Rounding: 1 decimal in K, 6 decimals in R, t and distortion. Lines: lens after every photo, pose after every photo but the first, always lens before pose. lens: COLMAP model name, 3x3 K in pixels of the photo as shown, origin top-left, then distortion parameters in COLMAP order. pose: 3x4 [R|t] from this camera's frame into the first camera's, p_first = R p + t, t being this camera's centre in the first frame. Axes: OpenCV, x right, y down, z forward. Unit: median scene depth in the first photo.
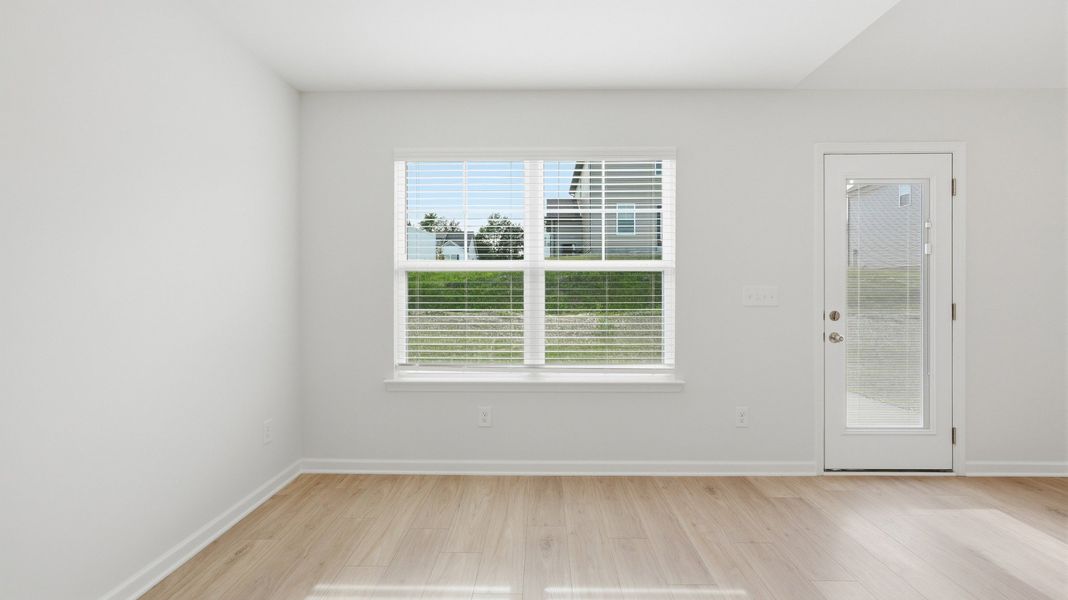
lens RADIAL K [[513.4, 0, 515.5], [0, 513.4, 289.3], [0, 0, 1]] dist [-0.003896, 0.000214]
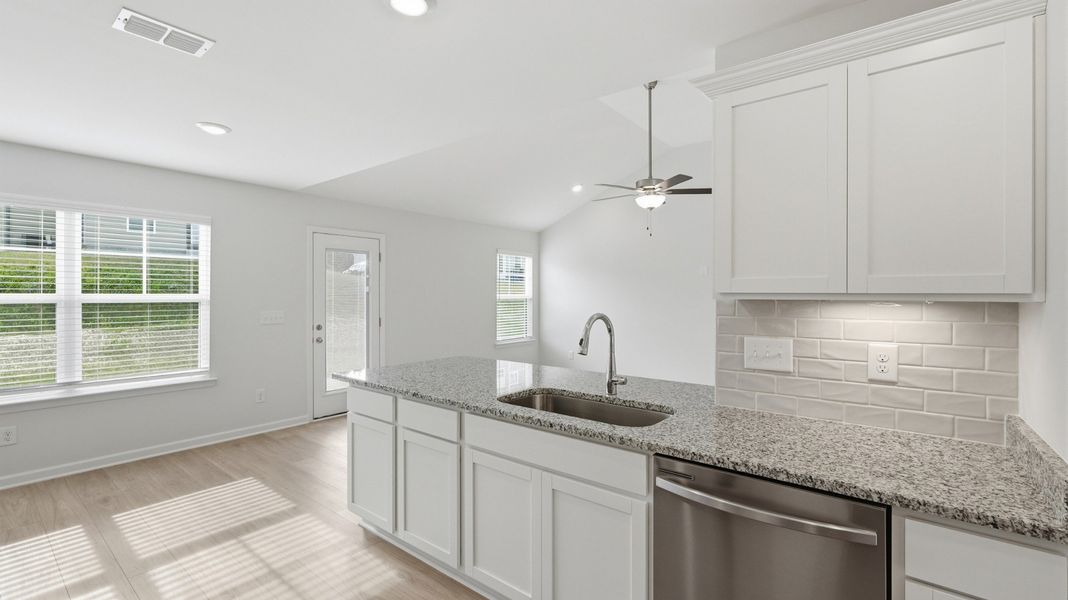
lens RADIAL K [[460.0, 0, 539.5], [0, 460.0, 296.0], [0, 0, 1]] dist [-0.002766, 0.001562]
pose [[0.602156, 0.001183, 0.798378, -0.162330], [0.002029, 0.999993, -0.003012, -0.047943], [-0.798376, 0.003433, 0.602150, -0.517925]]
